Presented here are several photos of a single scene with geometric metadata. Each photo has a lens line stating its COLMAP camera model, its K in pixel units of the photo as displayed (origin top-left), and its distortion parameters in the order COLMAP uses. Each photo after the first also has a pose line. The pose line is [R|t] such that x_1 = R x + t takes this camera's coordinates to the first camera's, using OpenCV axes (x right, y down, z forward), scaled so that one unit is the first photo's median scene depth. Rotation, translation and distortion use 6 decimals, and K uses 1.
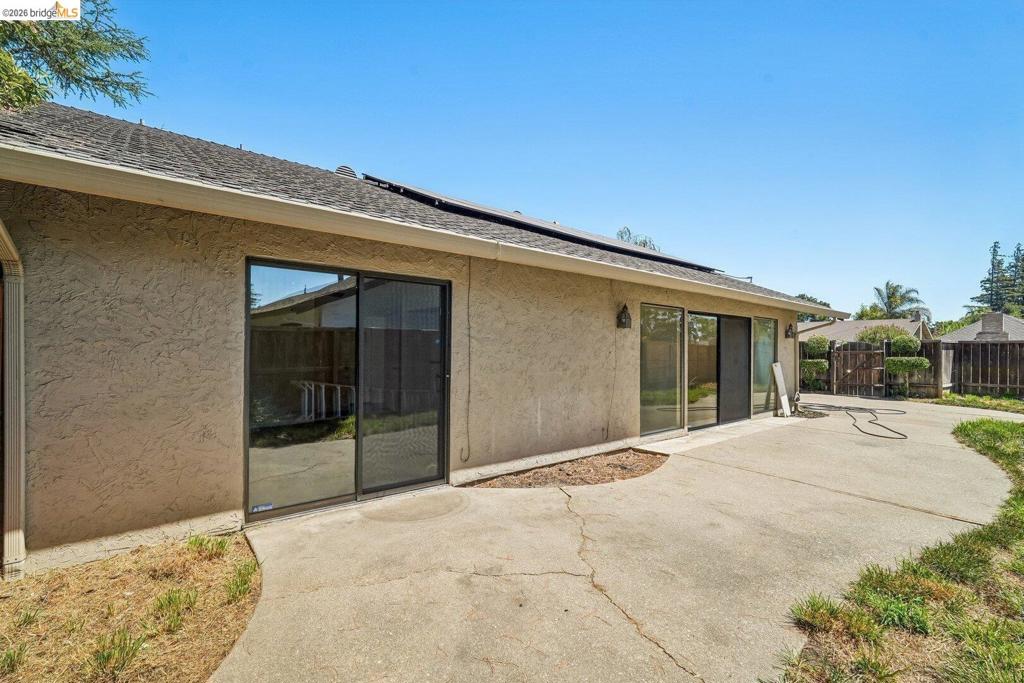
lens RADIAL K [[446.8, 0, 512.0], [0, 446.8, 341.5], [0, 0, 1]] dist [-0.001569, 0.006720]
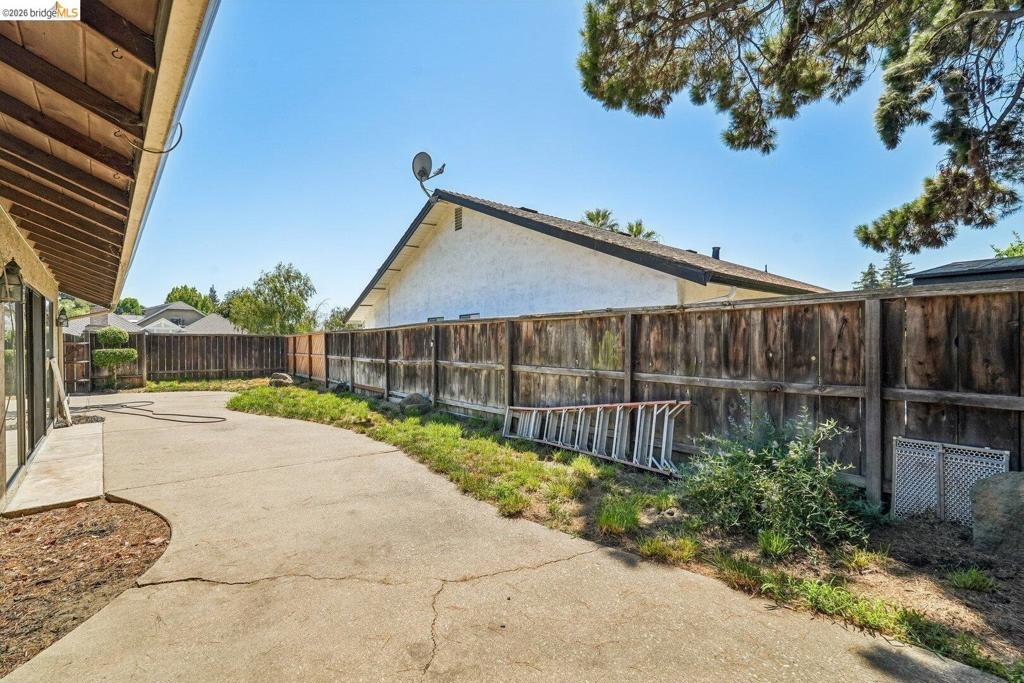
lens RADIAL K [[451.7, 0, 513.4], [0, 451.7, 338.7], [0, 0, 1]] dist [-0.011061, 0.005877]
pose [[-0.049511, 0.008377, 0.998738, -0.479090], [-0.019032, 0.999775, -0.009329, 0.016285], [-0.998592, -0.019470, -0.049340, 0.566245]]
